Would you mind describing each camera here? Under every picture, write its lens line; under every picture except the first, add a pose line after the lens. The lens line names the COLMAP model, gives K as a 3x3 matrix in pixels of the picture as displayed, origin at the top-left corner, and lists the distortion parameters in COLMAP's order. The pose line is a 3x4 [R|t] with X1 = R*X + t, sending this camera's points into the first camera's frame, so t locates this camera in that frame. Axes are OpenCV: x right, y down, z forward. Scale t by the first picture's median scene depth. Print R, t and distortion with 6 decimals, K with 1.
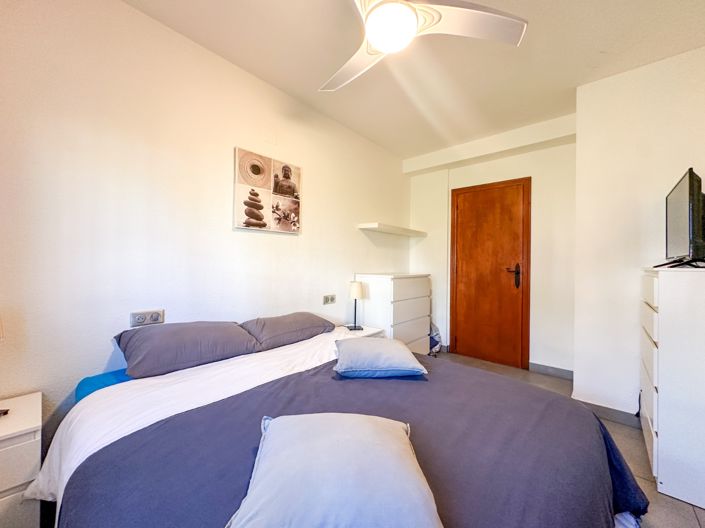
lens RADIAL K [[279.9, 0, 353.1], [0, 279.9, 262.9], [0, 0, 1]] dist [-0.001306, 0.000404]
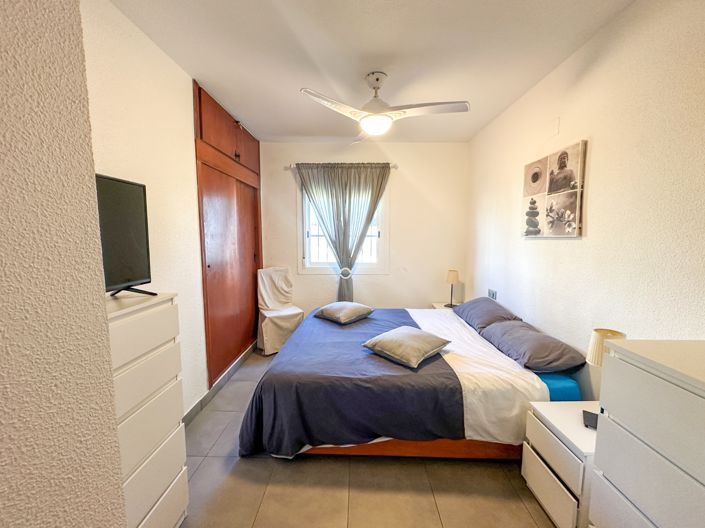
lens RADIAL K [[279.9, 0, 353.1], [0, 279.9, 262.9], [0, 0, 1]] dist [-0.001306, 0.000404]
pose [[-0.764532, 0.049359, -0.642693, 0.762538], [-0.008947, 0.996155, 0.087149, -0.102728], [0.644524, 0.072379, -0.761151, 1.282400]]
